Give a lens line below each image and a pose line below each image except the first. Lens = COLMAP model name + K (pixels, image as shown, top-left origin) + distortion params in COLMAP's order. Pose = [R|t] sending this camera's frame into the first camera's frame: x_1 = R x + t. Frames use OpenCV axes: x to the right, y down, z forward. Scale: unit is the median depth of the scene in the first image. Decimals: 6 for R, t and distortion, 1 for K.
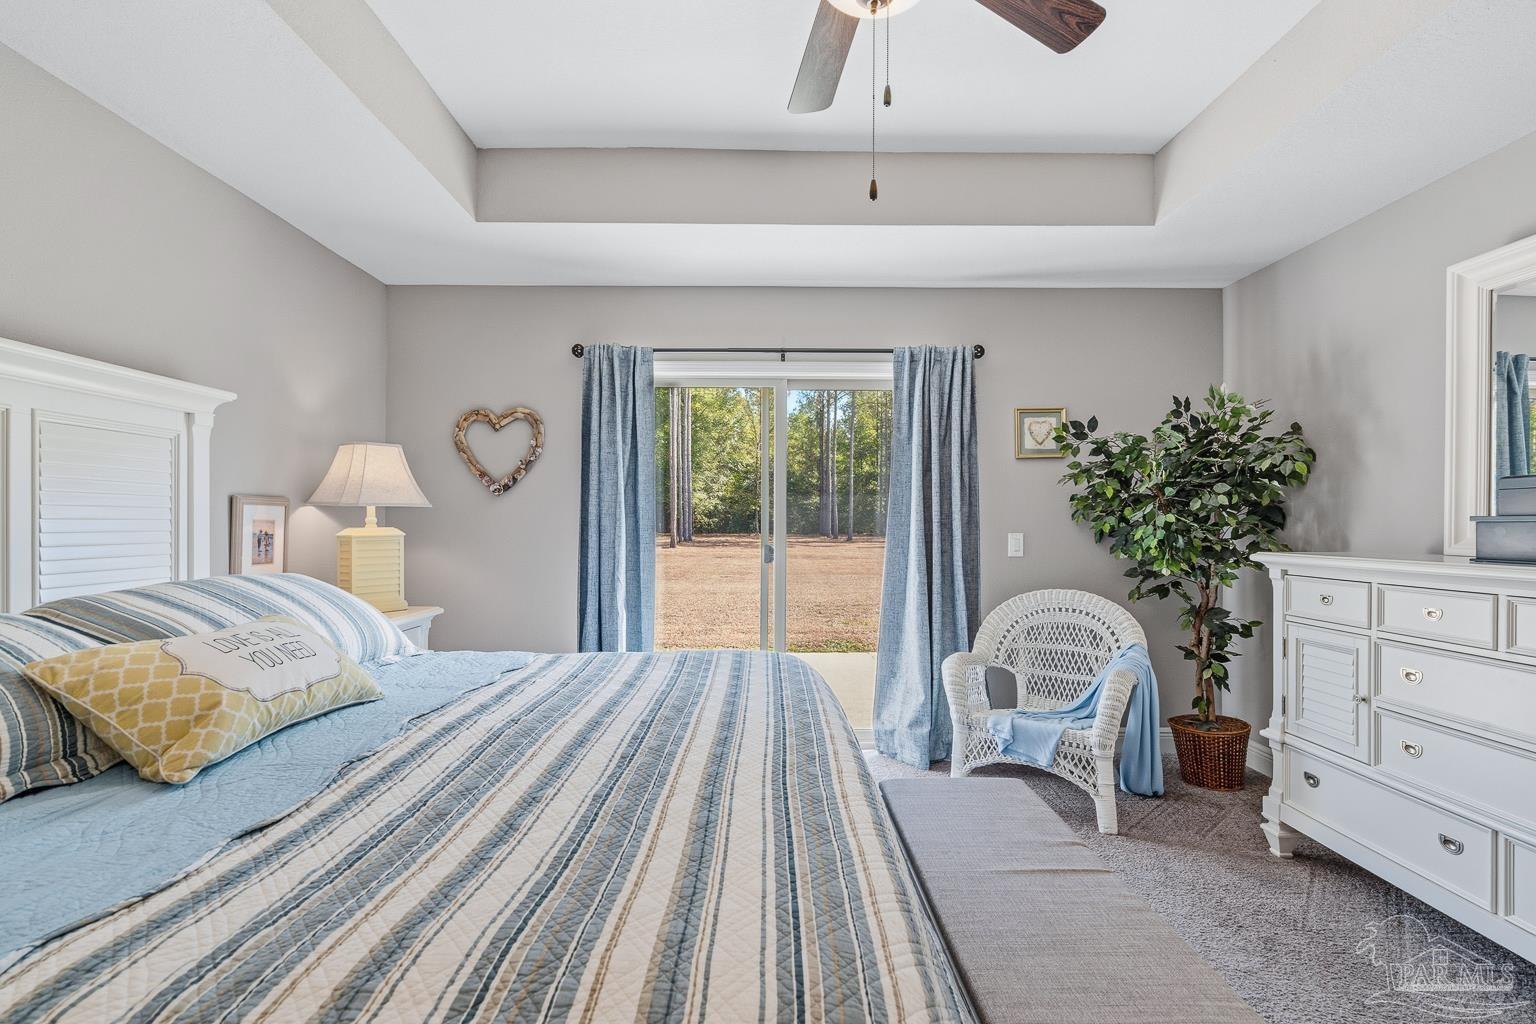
lens RADIAL K [[725.1, 0, 769.9], [0, 725.1, 529.5], [0, 0, 1]] dist [-0.001554, 0.000067]
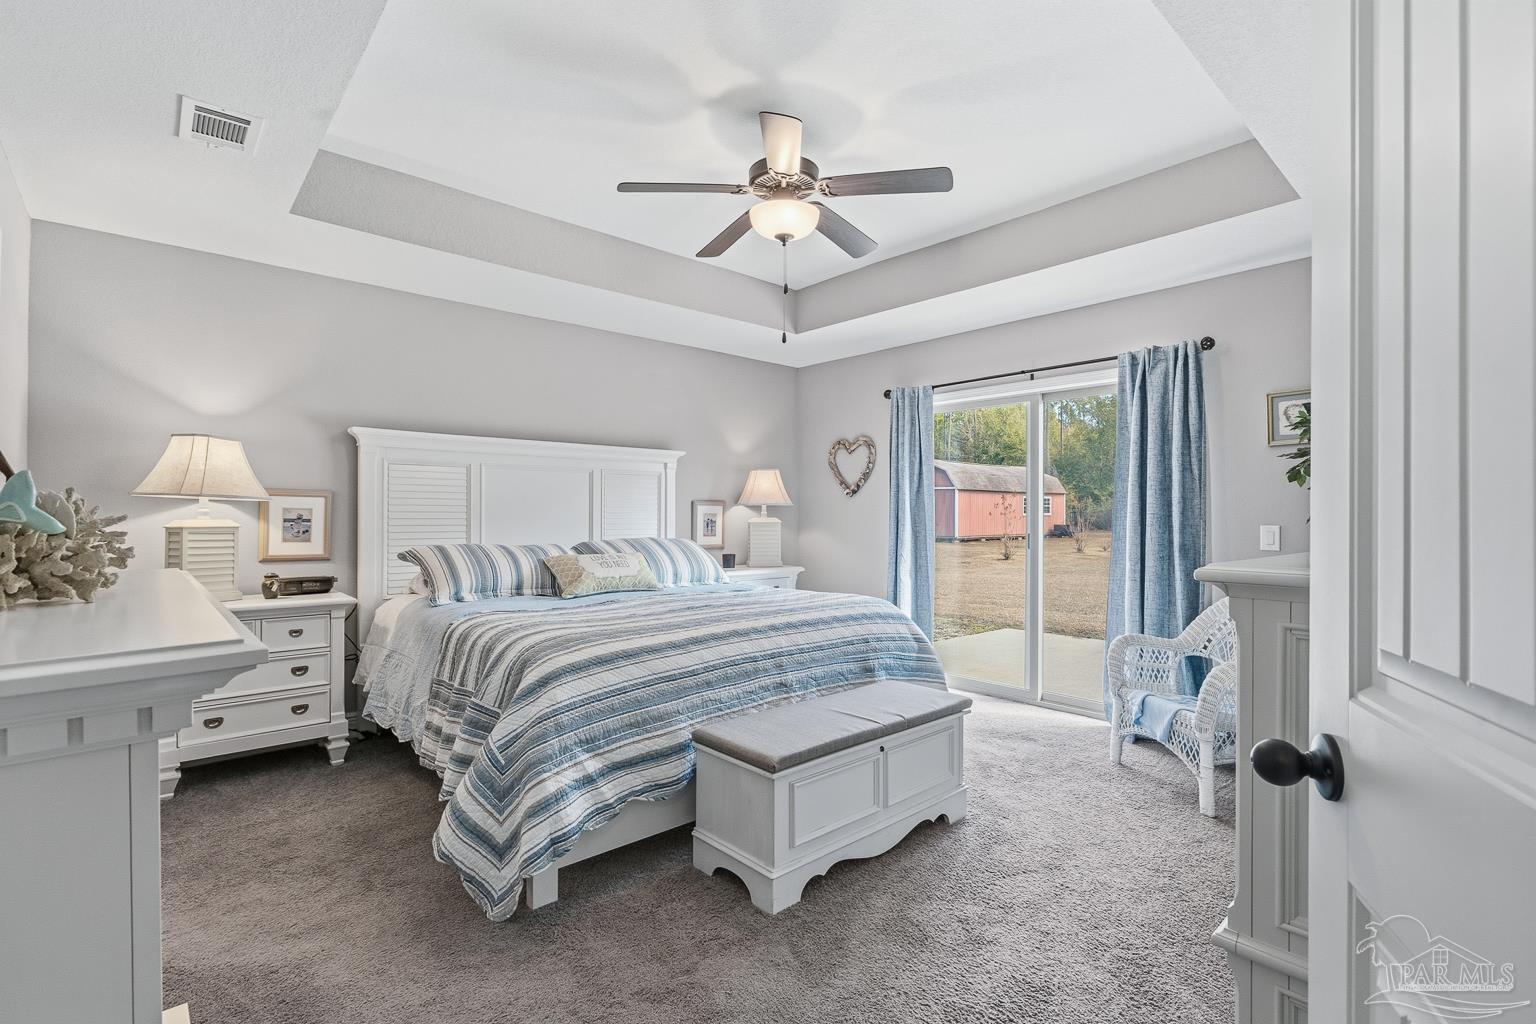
lens RADIAL K [[703.7, 0, 735.3], [0, 703.7, 511.7], [0, 0, 1]] dist [-0.000204, 0.000125]
pose [[0.650403, -0.003914, -0.759580, 0.672291], [-0.006785, 0.999917, -0.010962, 0.002423], [0.759559, 0.012283, 0.650322, -0.142586]]
